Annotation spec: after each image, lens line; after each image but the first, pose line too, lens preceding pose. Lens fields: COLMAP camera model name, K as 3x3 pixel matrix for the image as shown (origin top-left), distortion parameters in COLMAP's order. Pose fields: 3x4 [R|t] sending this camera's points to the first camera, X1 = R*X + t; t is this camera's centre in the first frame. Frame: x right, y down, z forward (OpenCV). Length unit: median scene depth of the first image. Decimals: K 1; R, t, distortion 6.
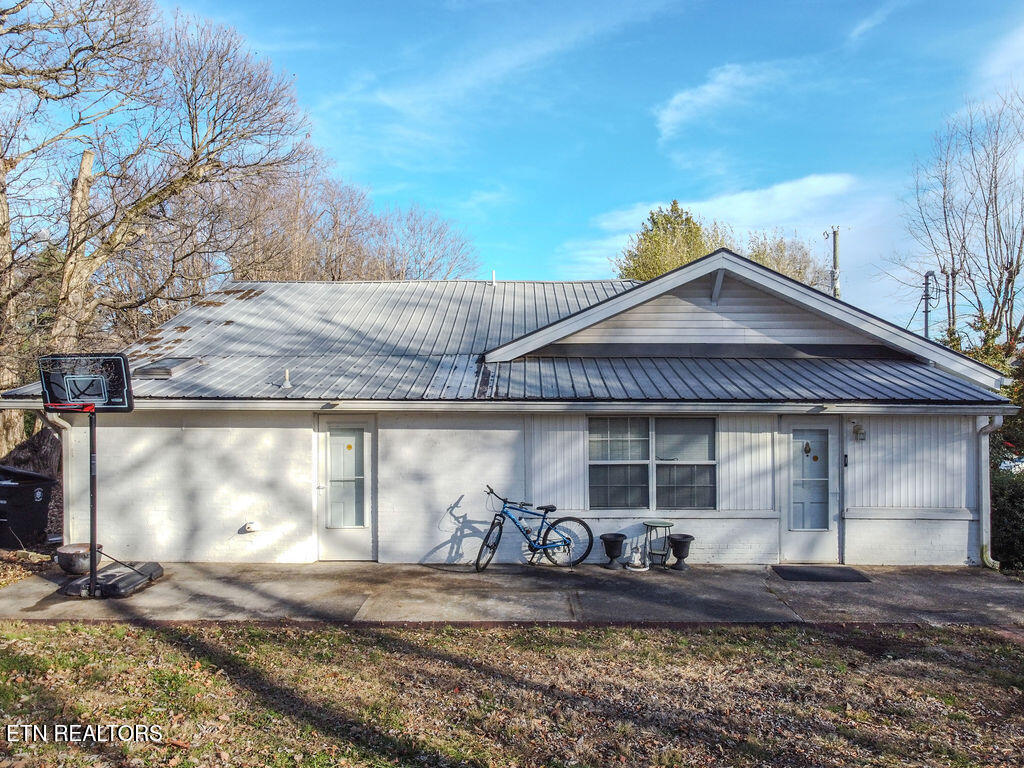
lens RADIAL K [[781.6, 0, 512.0], [0, 781.6, 384.0], [0, 0, 1]] dist [-0.003741, 0.008069]
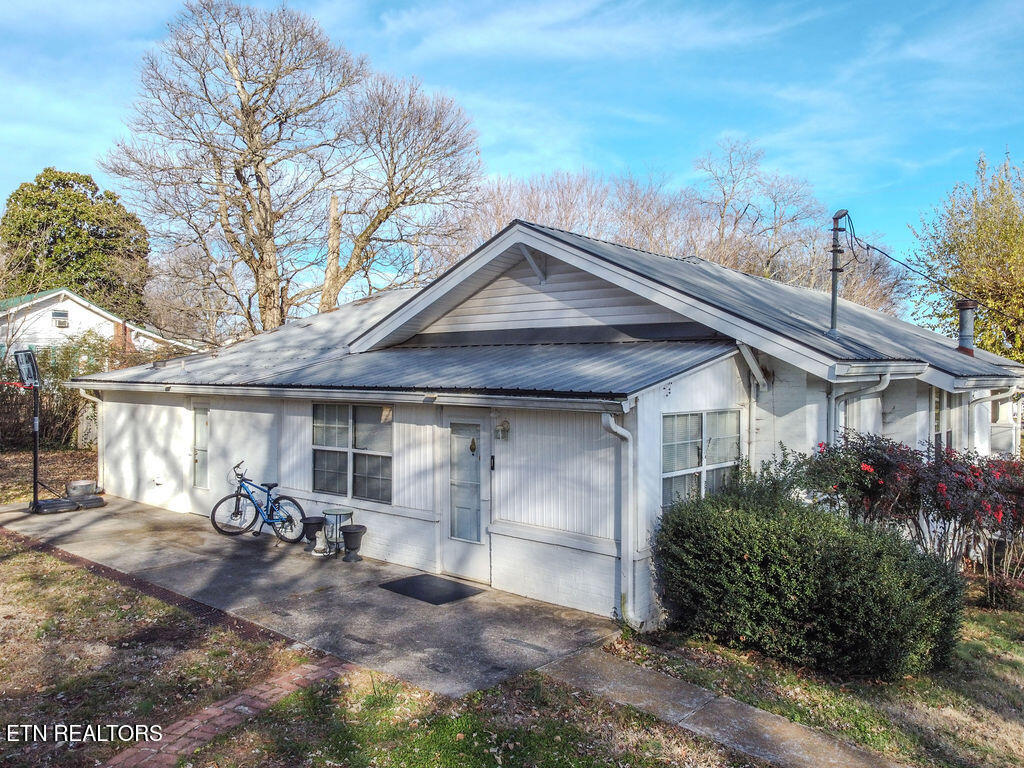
lens RADIAL K [[801.8, 0, 512.0], [0, 801.8, 384.0], [0, 0, 1]] dist [0.072653, -0.000882]
pose [[0.736314, 0.008458, -0.676588, 1.024887], [-0.011149, 0.999938, 0.000366, 0.012947], [0.676549, 0.007274, 0.736362, 0.384452]]
